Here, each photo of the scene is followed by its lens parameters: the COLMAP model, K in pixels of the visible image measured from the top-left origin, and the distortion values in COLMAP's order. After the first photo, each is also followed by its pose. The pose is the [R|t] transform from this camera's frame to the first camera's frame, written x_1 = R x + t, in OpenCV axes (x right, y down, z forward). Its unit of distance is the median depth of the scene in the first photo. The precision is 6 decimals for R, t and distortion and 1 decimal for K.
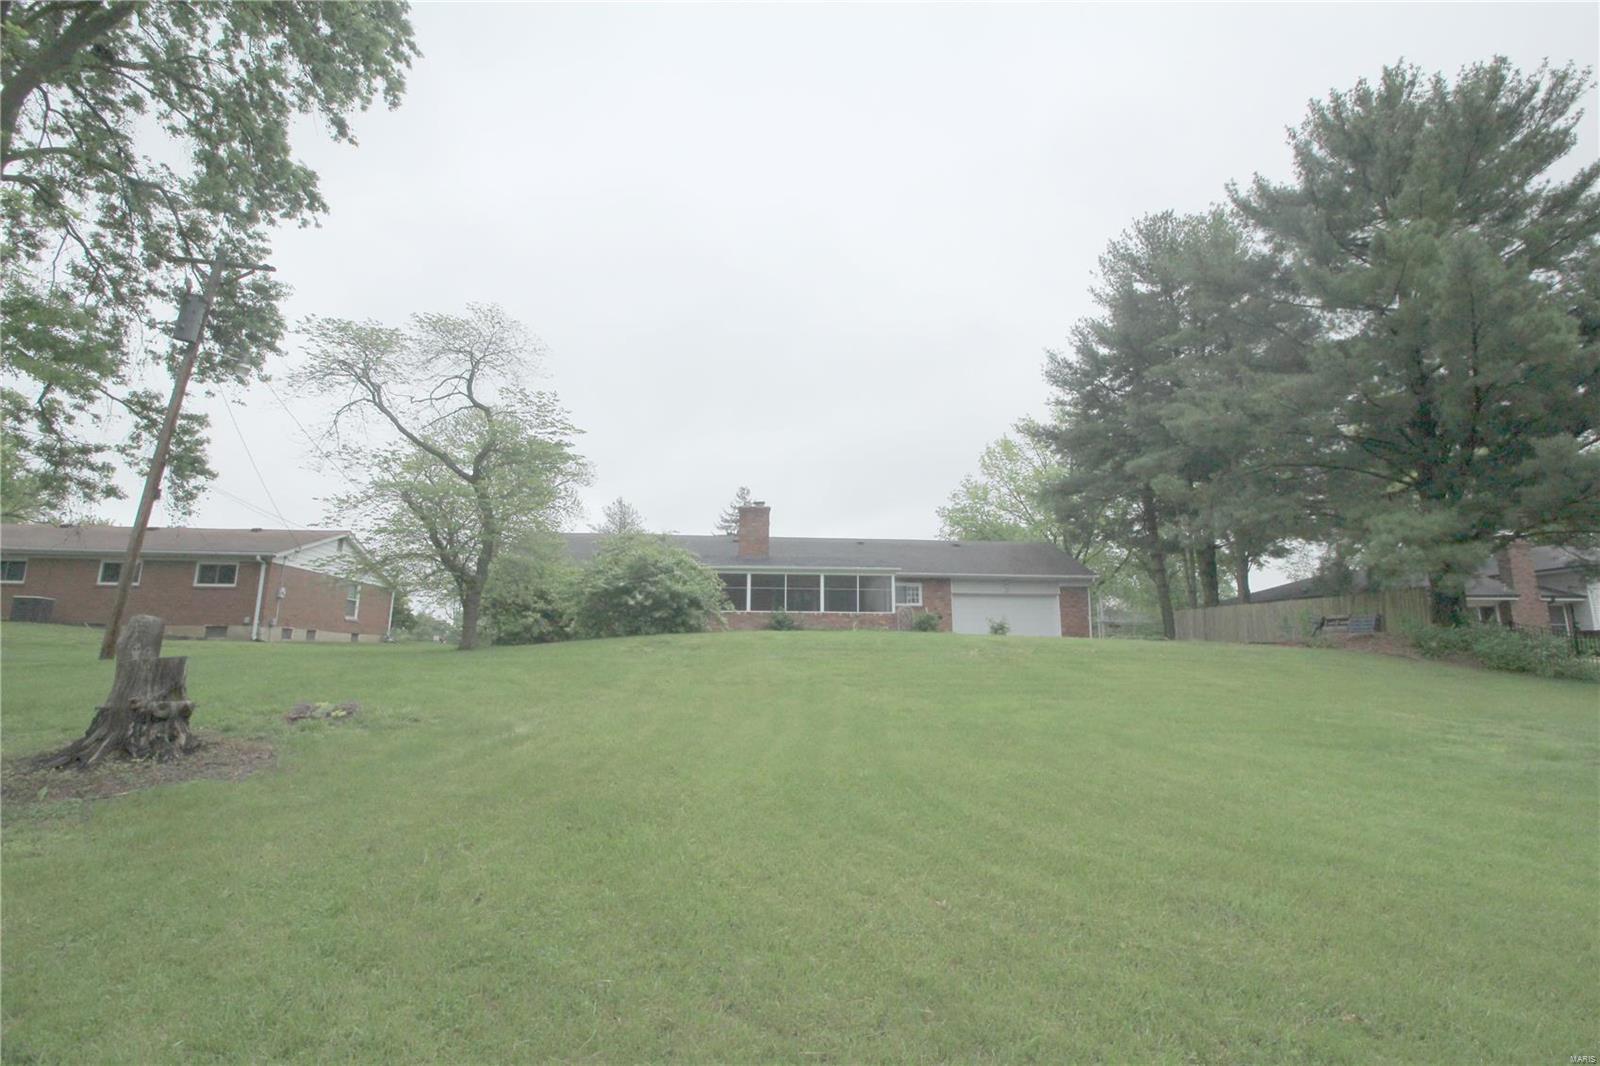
lens RADIAL K [[737.1, 0, 795.1], [0, 737.1, 537.1], [0, 0, 1]] dist [-0.013980, -0.005996]
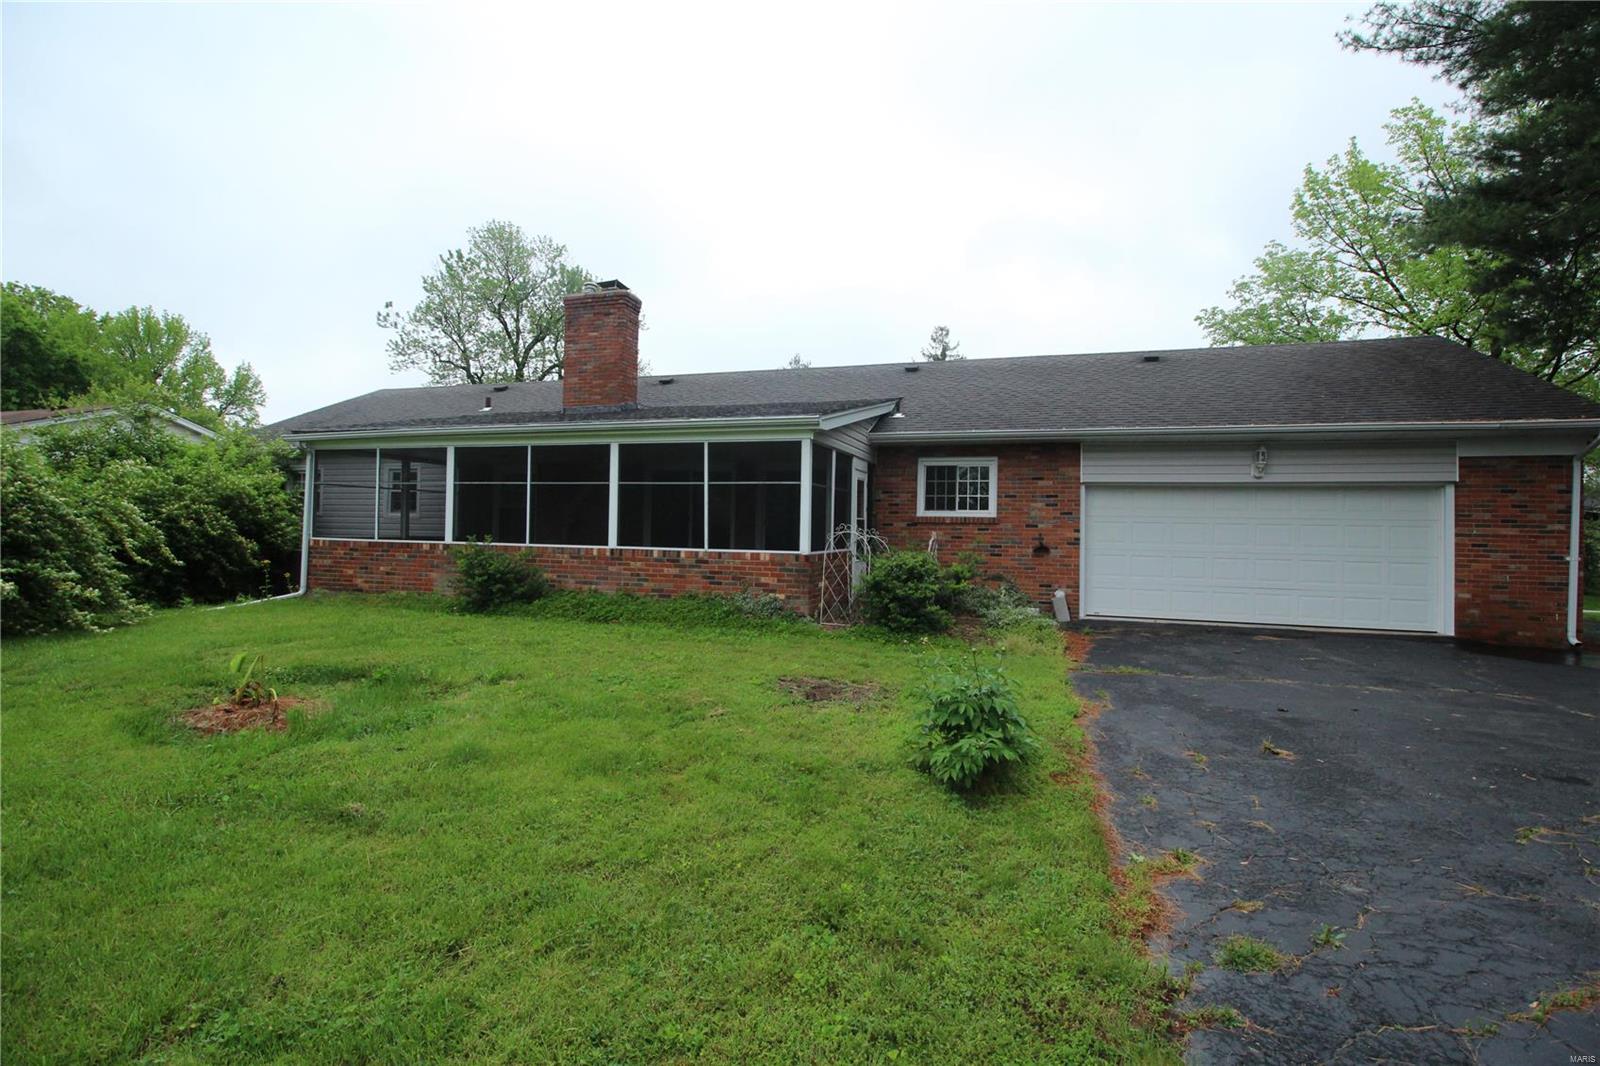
lens RADIAL K [[737.1, 0, 808.6], [0, 737.1, 528.3], [0, 0, 1]] dist [-0.013980, -0.005996]
pose [[0.919794, 0.010505, -0.392261, 0.229841], [0.051004, 0.987961, 0.146053, 0.038711], [0.389073, -0.154346, 0.908185, 0.616277]]
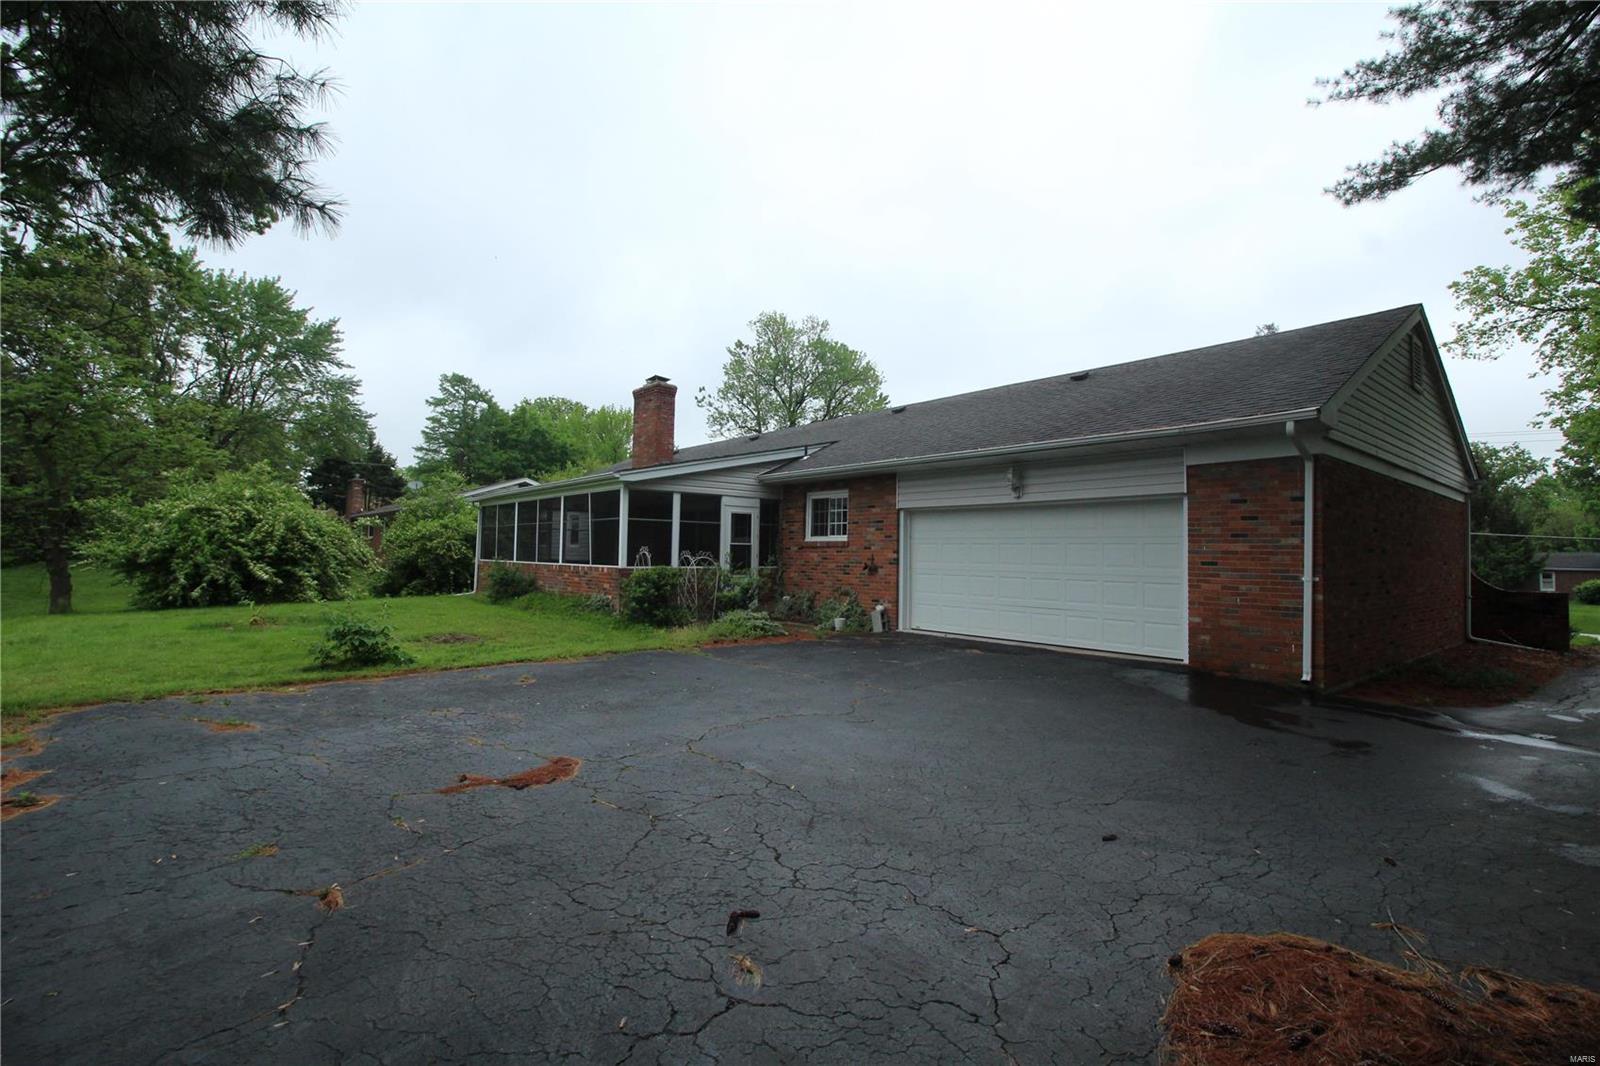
lens RADIAL K [[737.1, 0, 833.4], [0, 737.1, 535.0], [0, 0, 1]] dist [-0.013980, -0.005996]
pose [[0.579894, -0.019459, -0.814460, 0.517870], [0.119710, 0.990899, 0.061559, 0.060963], [0.805849, -0.133196, 0.576945, 0.734210]]
